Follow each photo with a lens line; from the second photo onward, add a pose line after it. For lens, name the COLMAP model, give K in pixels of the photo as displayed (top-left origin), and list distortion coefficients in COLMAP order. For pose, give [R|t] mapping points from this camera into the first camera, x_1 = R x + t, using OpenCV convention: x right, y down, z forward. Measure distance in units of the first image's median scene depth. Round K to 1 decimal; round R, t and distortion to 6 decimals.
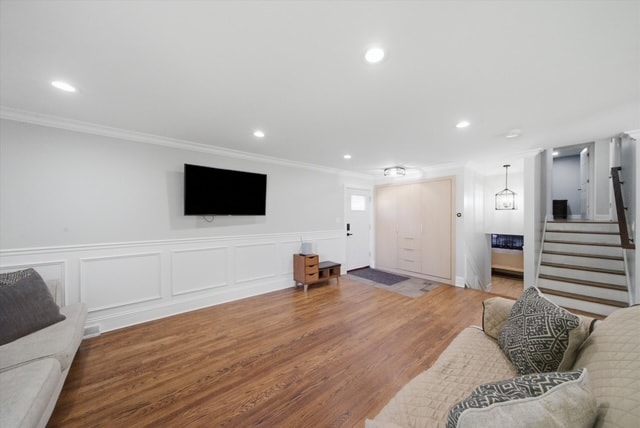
lens RADIAL K [[218.4, 0, 318.1], [0, 218.4, 218.3], [0, 0, 1]] dist [0.010317, 0.000094]
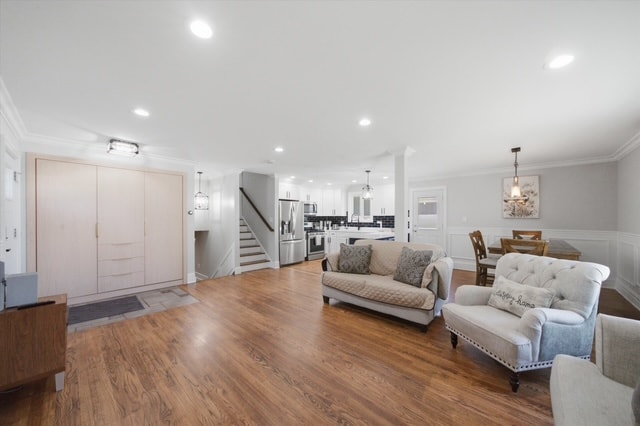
lens RADIAL K [[244.9, 0, 318.8], [0, 244.9, 217.1], [0, 0, 1]] dist [0.024396, 0.000460]
pose [[-0.144866, 0.013053, 0.989365, -0.700242], [0.005366, 0.999909, -0.012406, 0.024382], [-0.989437, 0.003512, -0.144923, 0.683396]]
